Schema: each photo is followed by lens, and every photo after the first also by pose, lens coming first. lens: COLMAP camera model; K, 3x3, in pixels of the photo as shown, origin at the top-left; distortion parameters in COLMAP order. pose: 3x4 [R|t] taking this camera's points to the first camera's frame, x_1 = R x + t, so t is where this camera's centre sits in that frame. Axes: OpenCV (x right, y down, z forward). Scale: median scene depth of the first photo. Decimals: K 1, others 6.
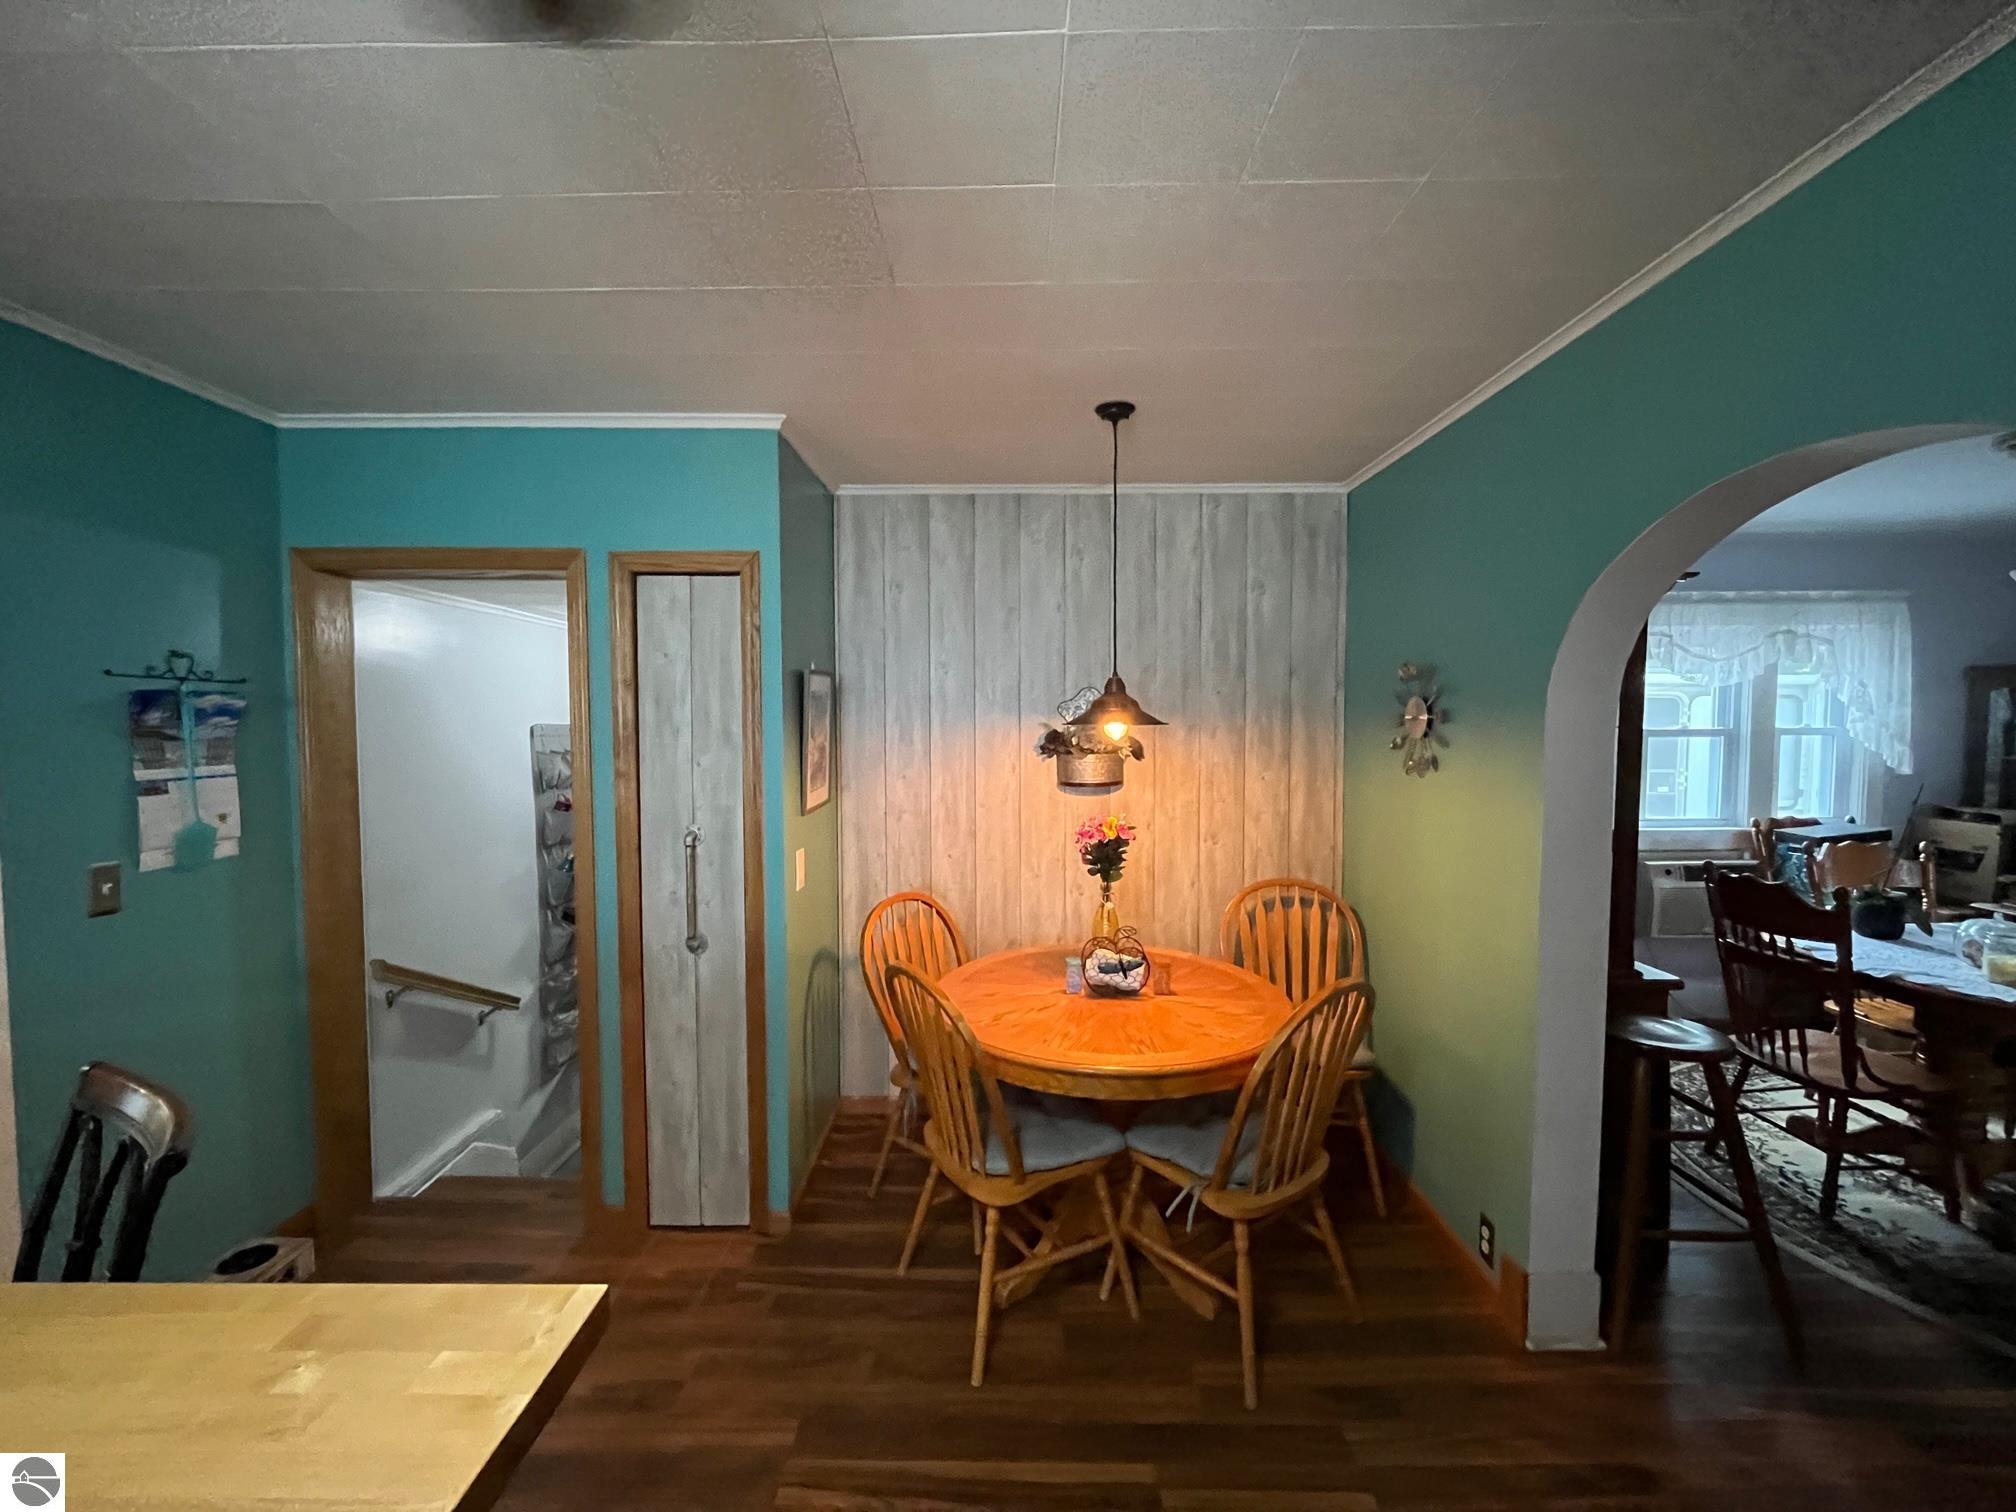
lens RADIAL K [[818.4, 0, 1005.1], [0, 818.4, 775.6], [0, 0, 1]] dist [-0.001058, -0.000507]
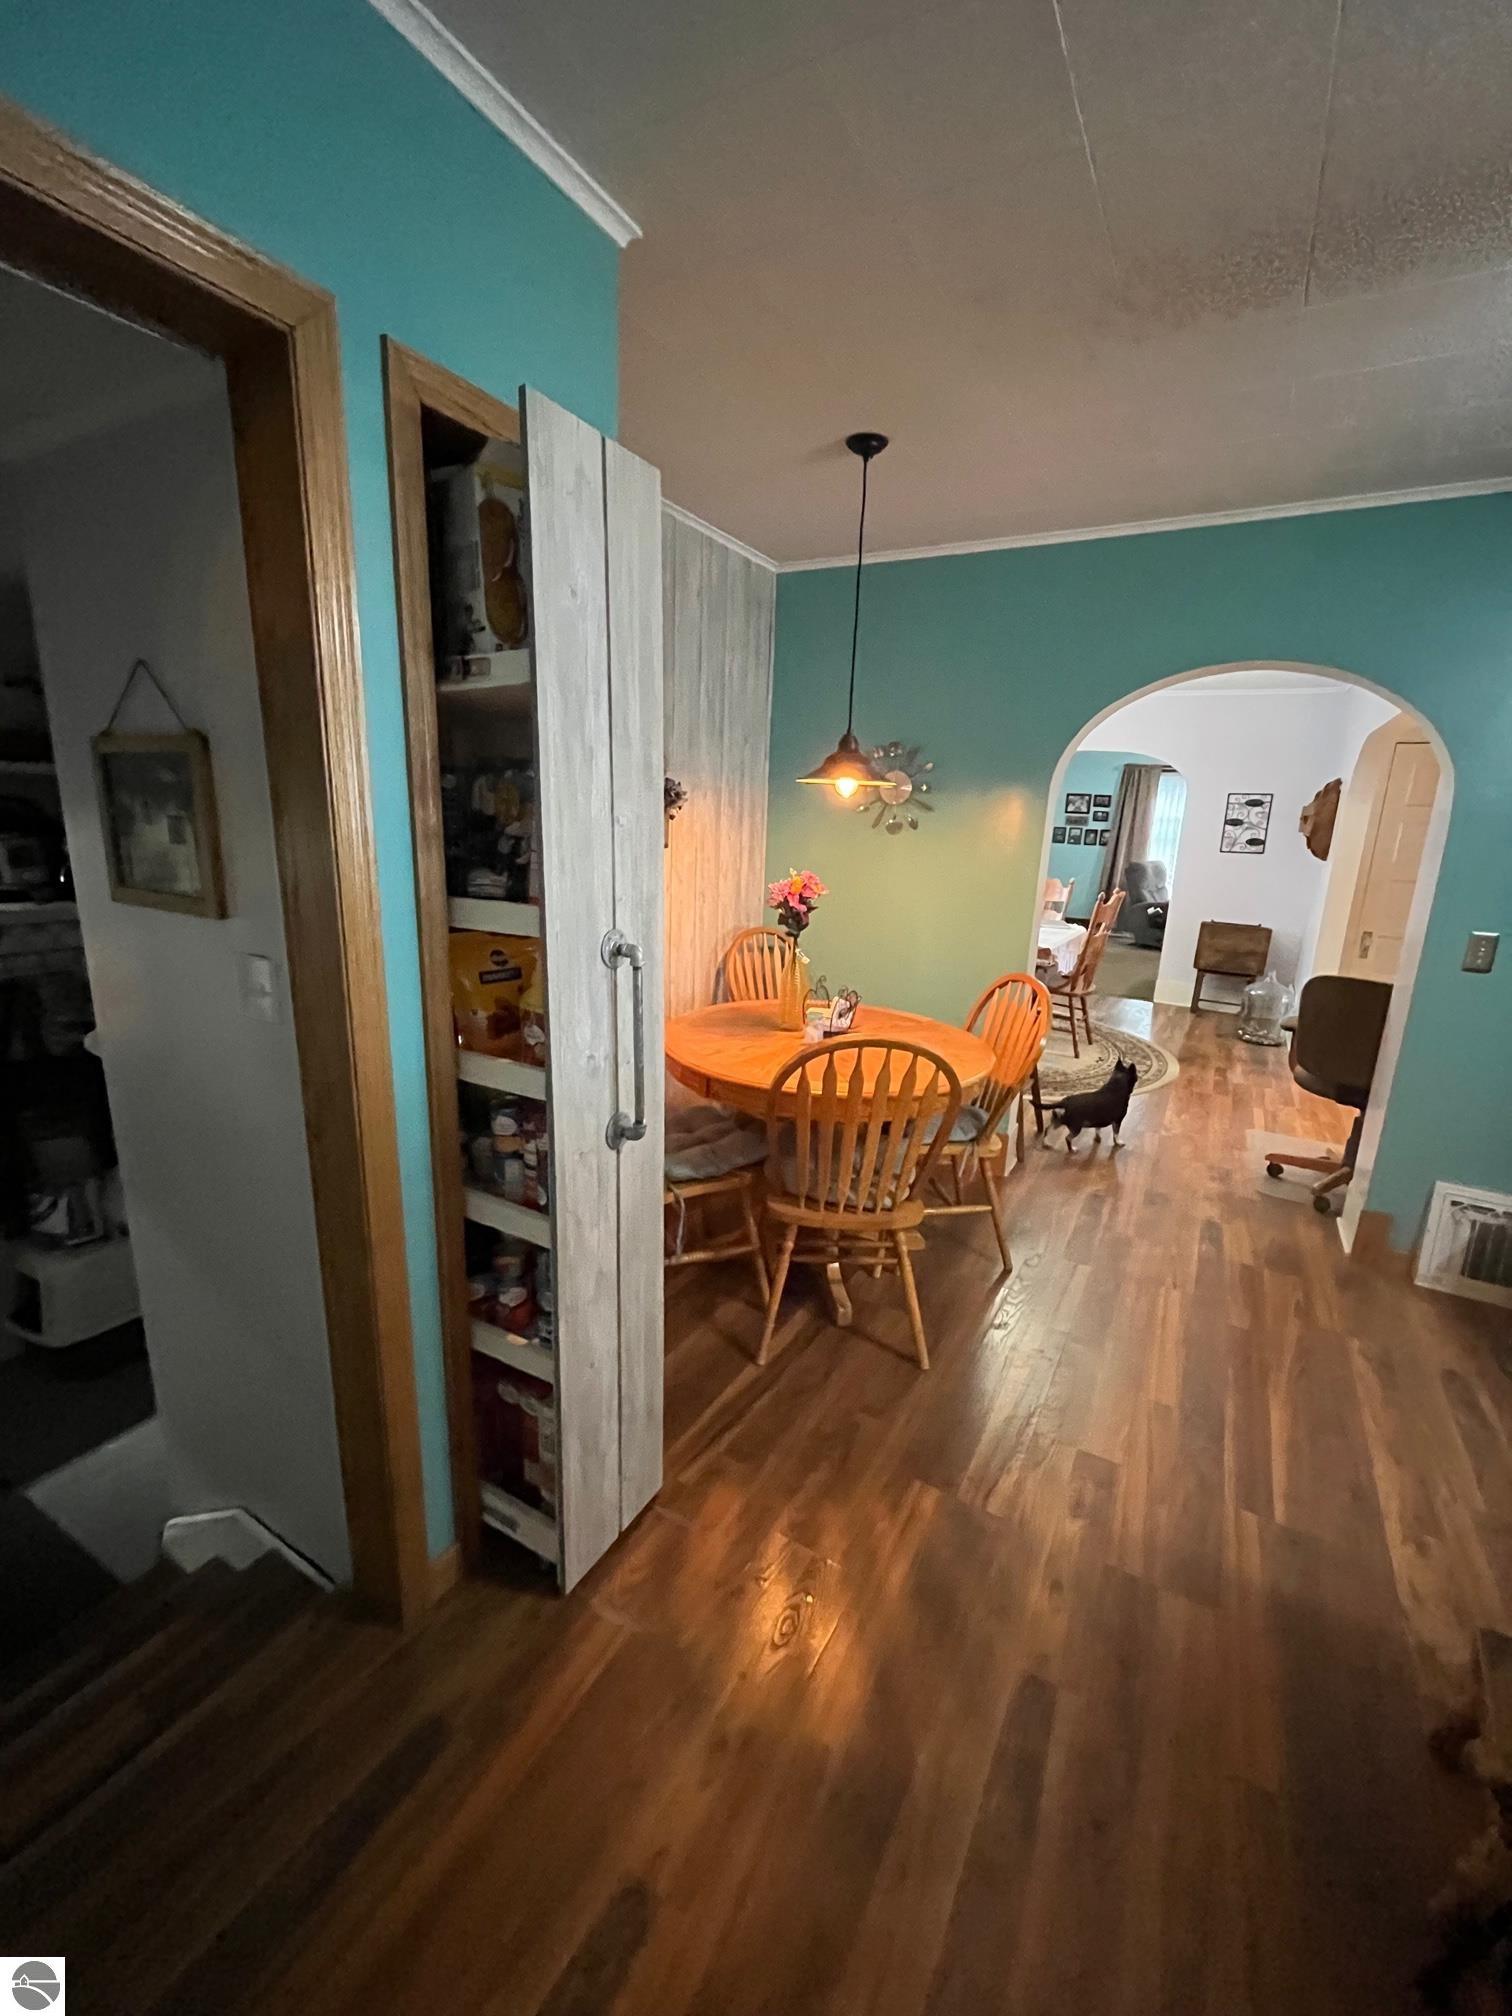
lens RADIAL K [[818.4, 0, 759.6], [0, 818.4, 1009.5], [0, 0, 1]] dist [-0.001058, -0.000507]
pose [[0.487850, -0.184462, 0.853215, -0.638159], [0.010386, 0.978576, 0.205626, 0.002489], [-0.872866, -0.091453, 0.479314, 0.432656]]
